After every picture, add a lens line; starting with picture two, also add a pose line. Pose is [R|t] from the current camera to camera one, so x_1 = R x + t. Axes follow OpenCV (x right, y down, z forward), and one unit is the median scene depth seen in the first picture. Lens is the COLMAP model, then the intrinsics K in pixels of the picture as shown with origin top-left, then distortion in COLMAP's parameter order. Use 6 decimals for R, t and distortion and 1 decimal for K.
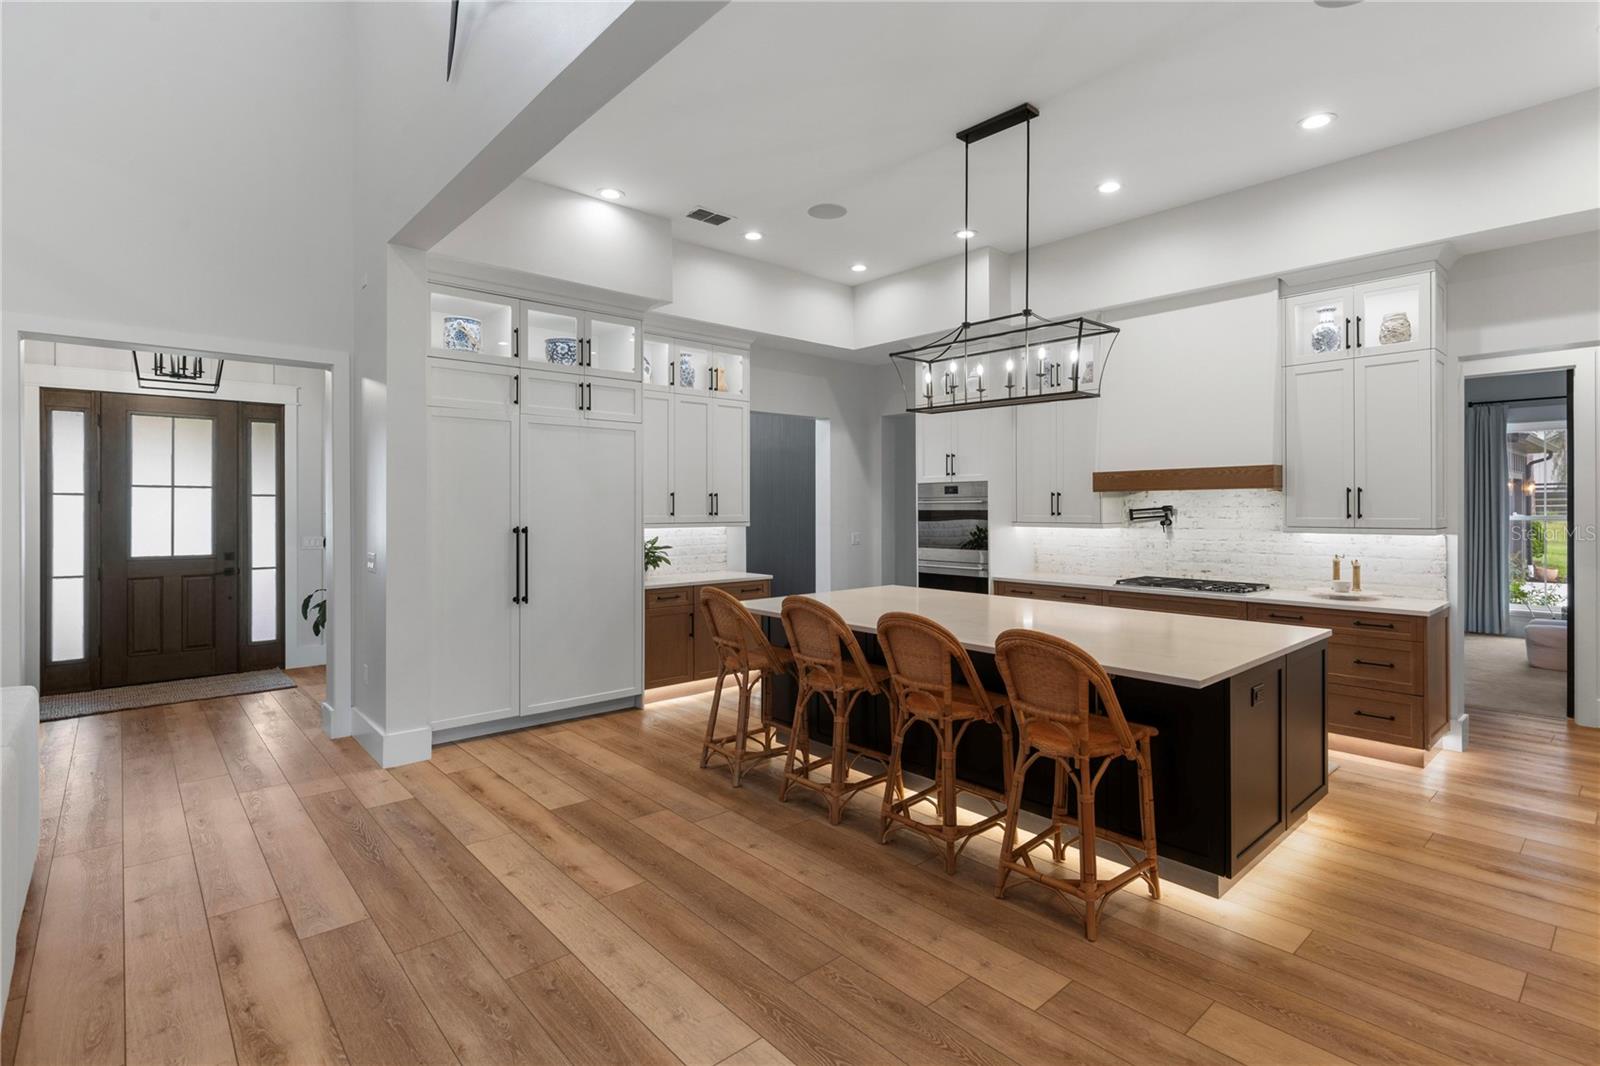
lens RADIAL K [[770.3, 0, 806.0], [0, 770.3, 506.4], [0, 0, 1]] dist [0.004327, -0.002600]
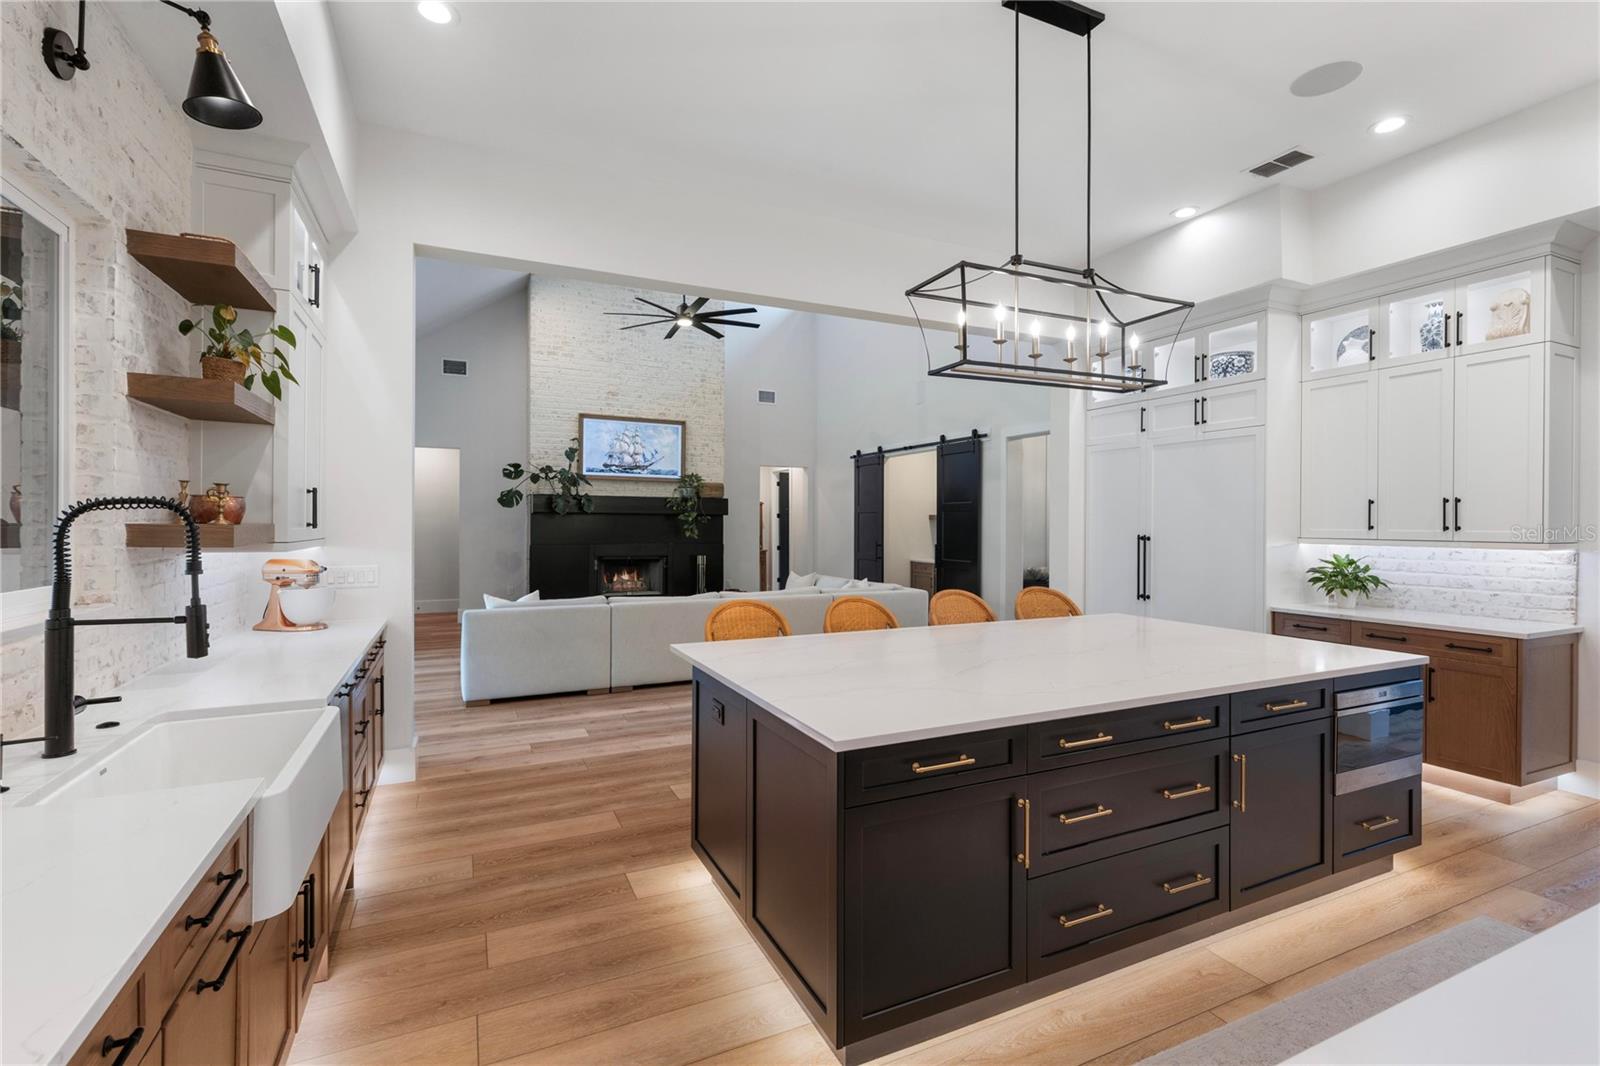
lens RADIAL K [[722.9, 0, 798.2], [0, 722.9, 525.4], [0, 0, 1]] dist [0.007758, -0.000970]
pose [[-0.290664, 0.003672, -0.956818, 0.704675], [-0.004136, 0.999978, 0.005094, 0.006823], [0.956816, 0.005438, -0.290642, 0.679202]]
